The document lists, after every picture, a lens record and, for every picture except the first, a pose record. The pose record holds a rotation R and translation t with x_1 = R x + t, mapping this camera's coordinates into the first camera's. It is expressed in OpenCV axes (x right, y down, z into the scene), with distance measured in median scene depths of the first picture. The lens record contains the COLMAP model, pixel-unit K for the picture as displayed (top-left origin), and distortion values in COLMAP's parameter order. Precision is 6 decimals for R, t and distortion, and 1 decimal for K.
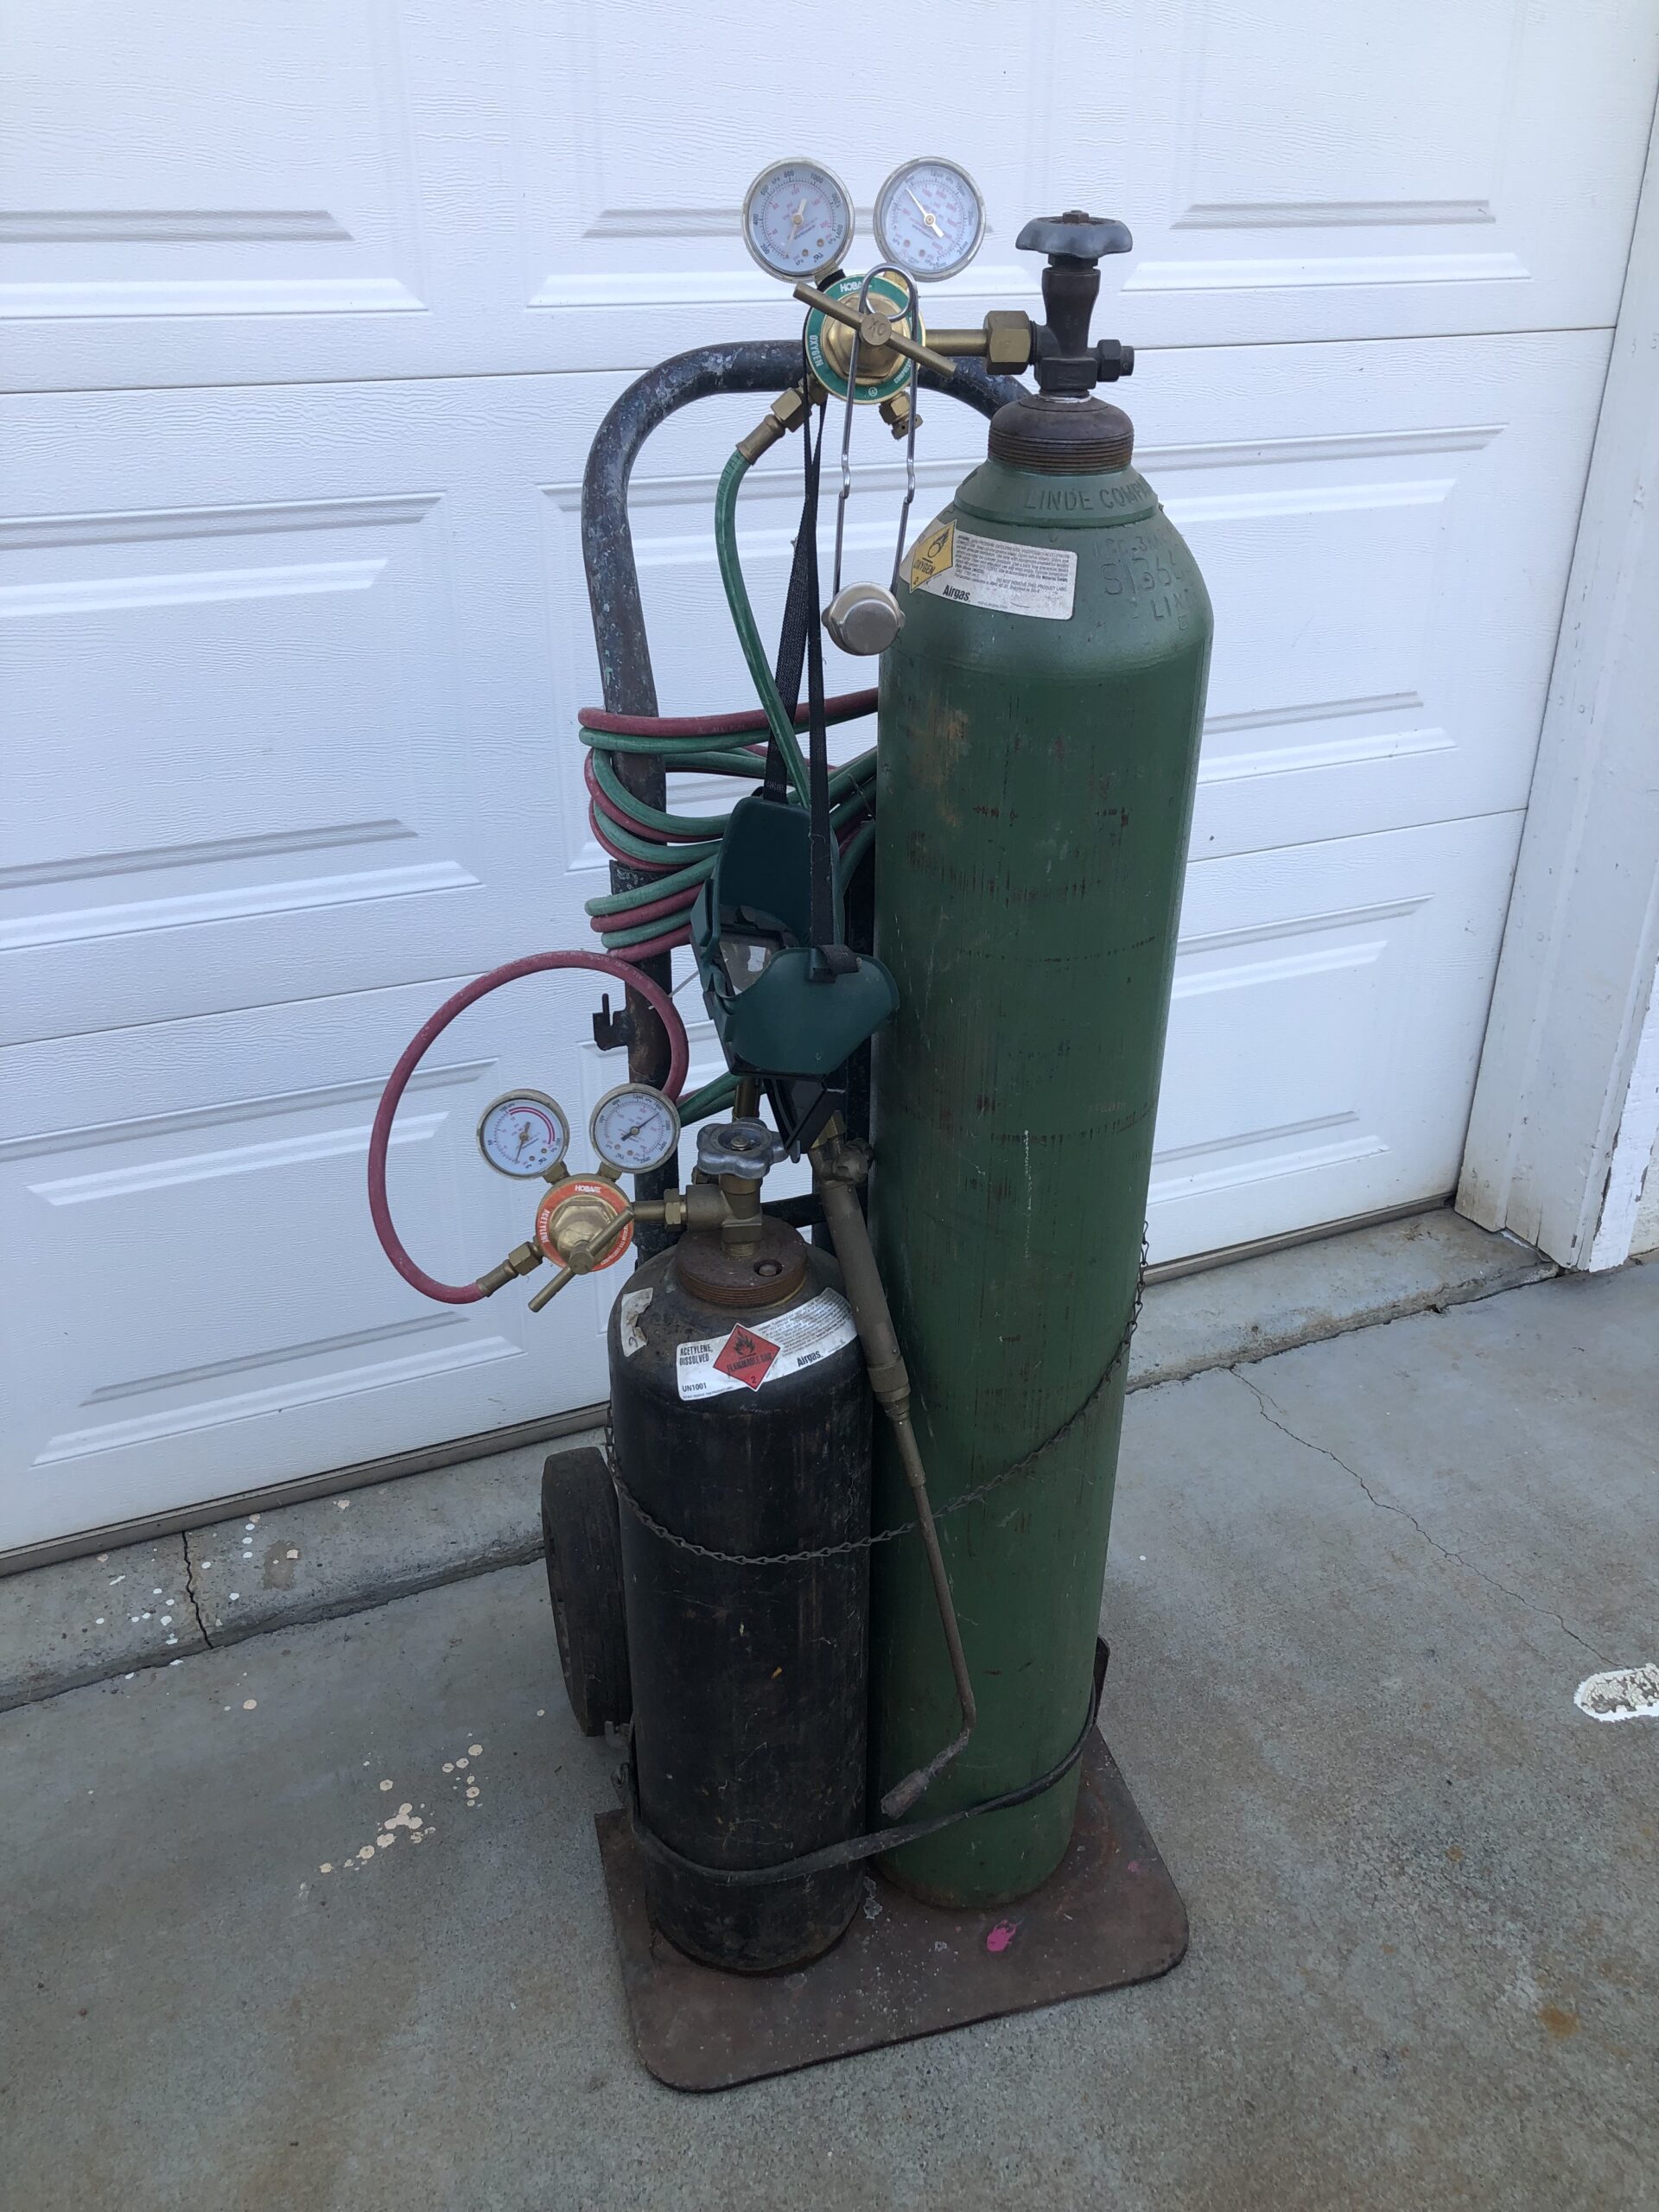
lens RADIAL K [[1838.8, 0, 822.1], [0, 1838.8, 1099.2], [0, 0, 1]] dist [0.089864, -0.118334]
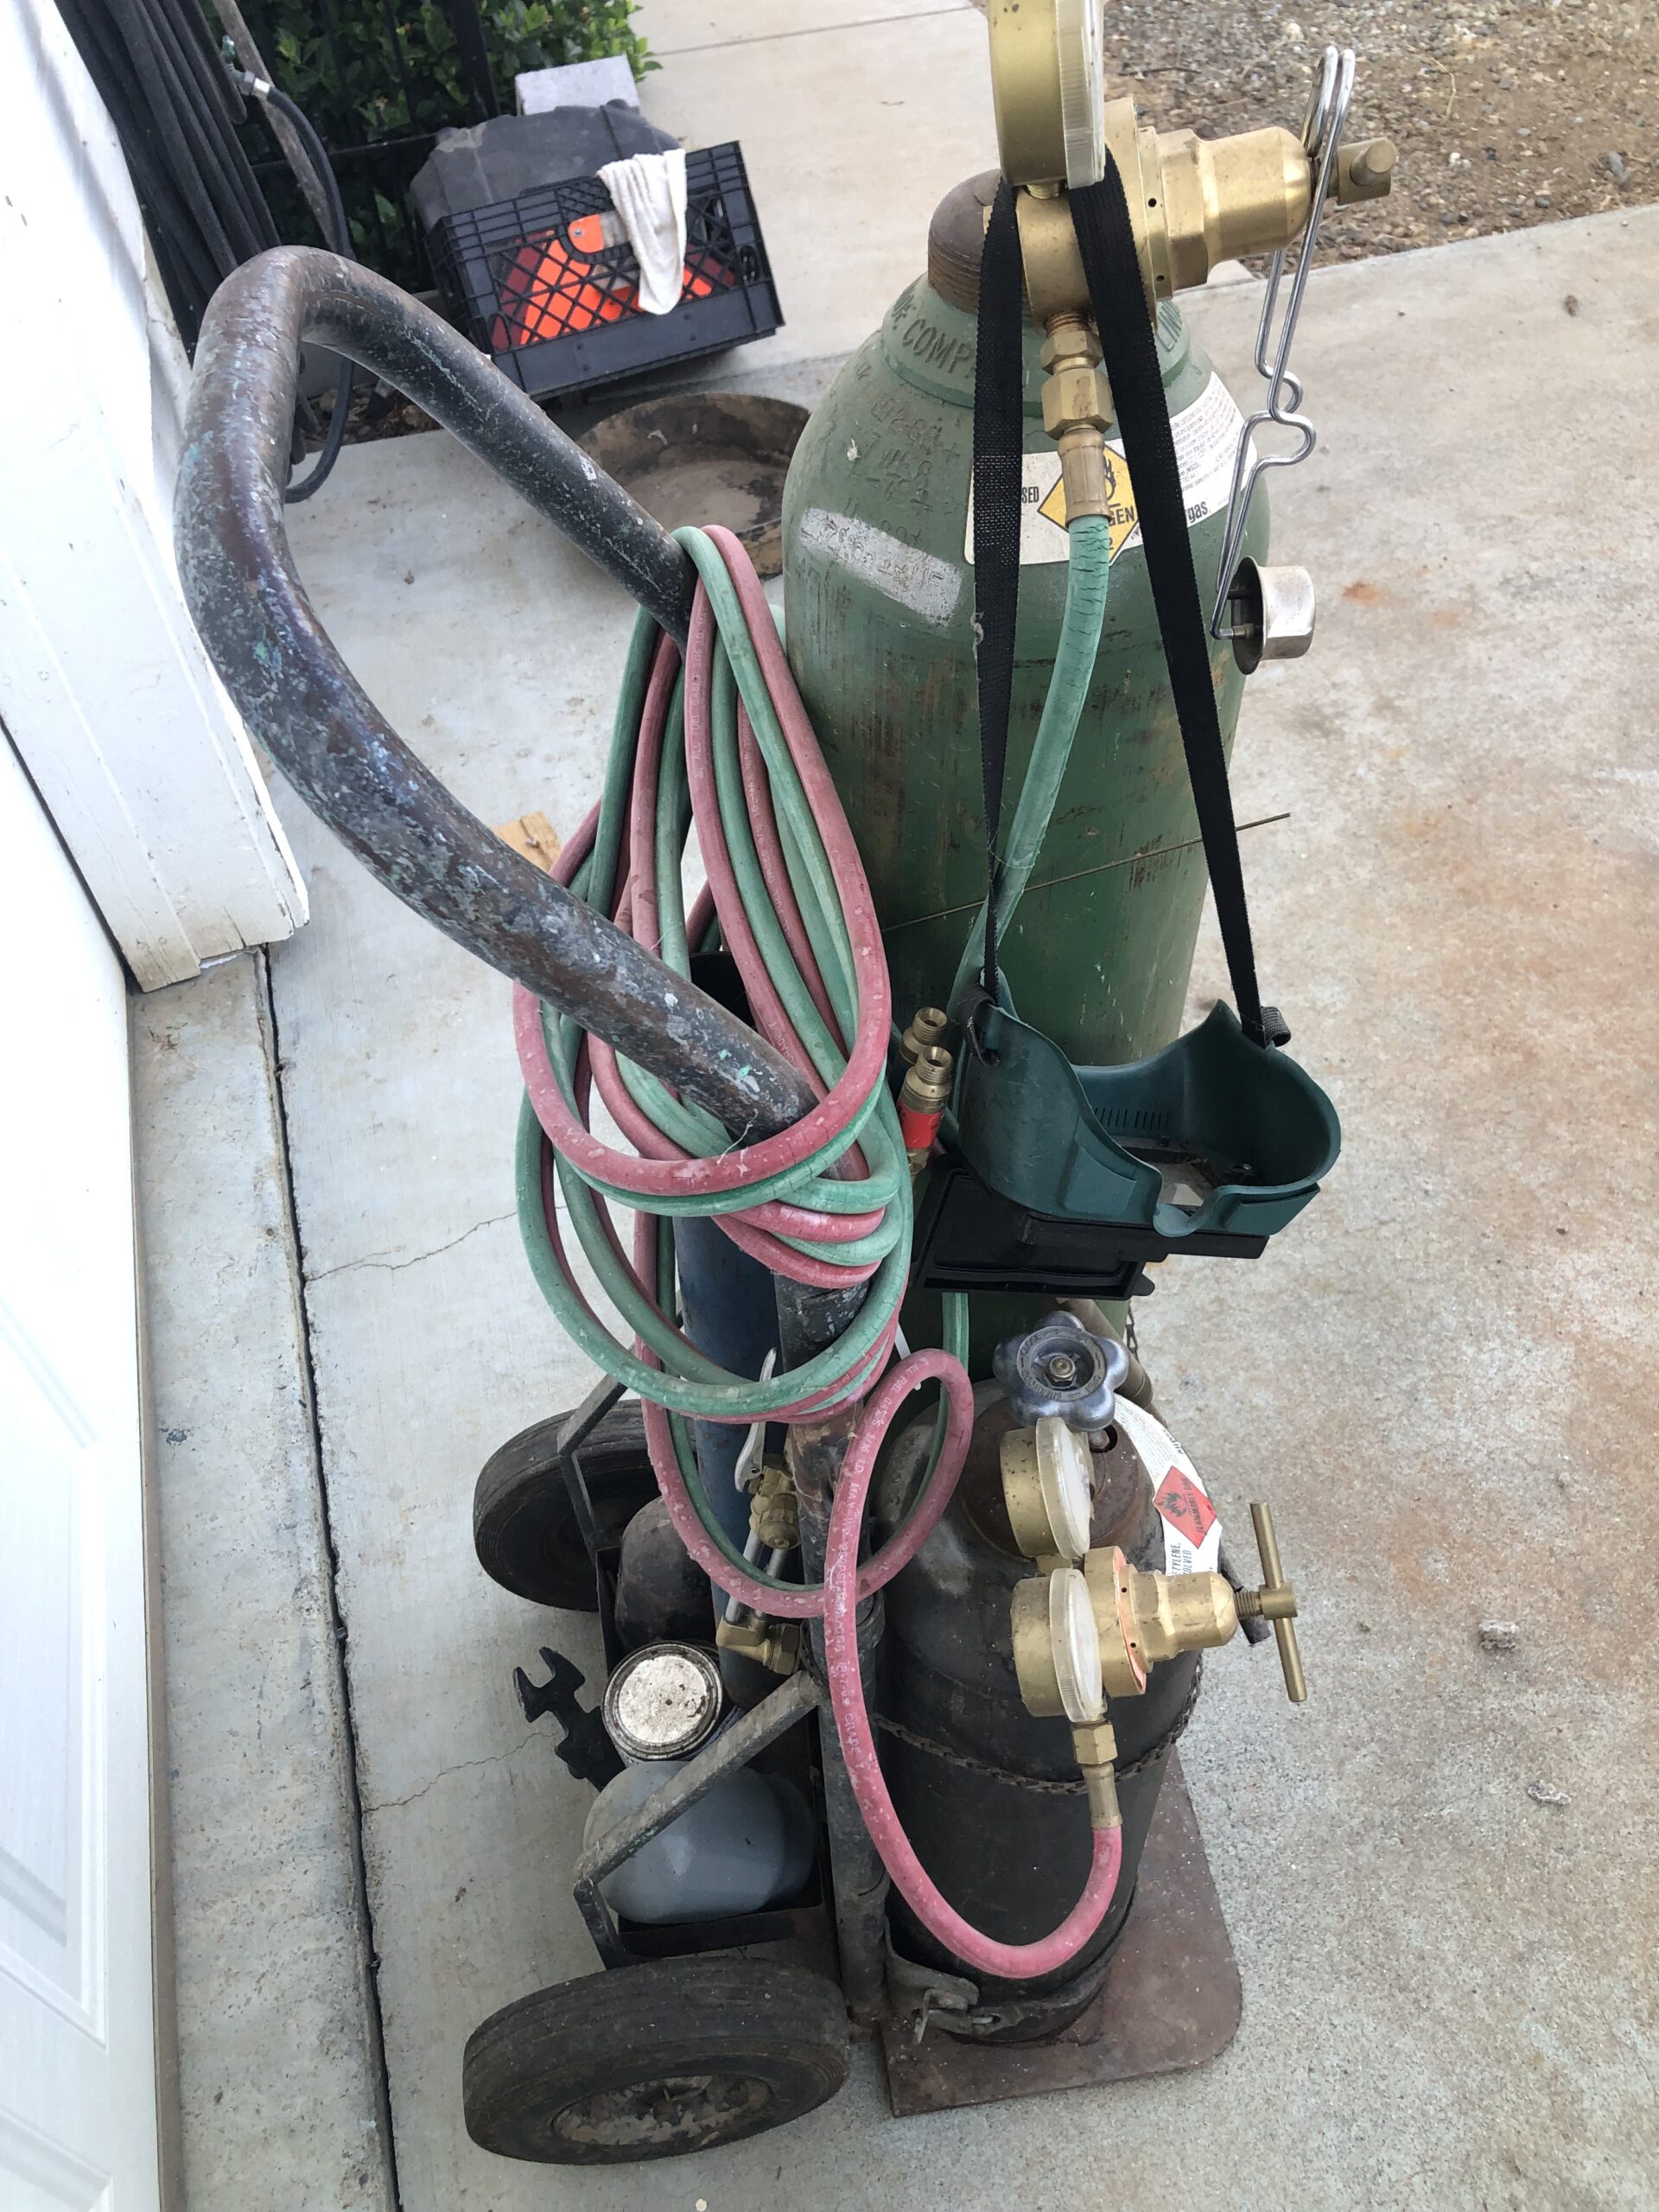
lens RADIAL K [[1838.8, 0, 822.1], [0, 1838.8, 1099.2], [0, 0, 1]] dist [0.089864, -0.118334]
pose [[0.107828, -0.737900, 0.666241, -0.576094], [0.510524, 0.616138, 0.599782, -0.657570], [-0.853076, 0.275459, 0.443152, 0.928628]]
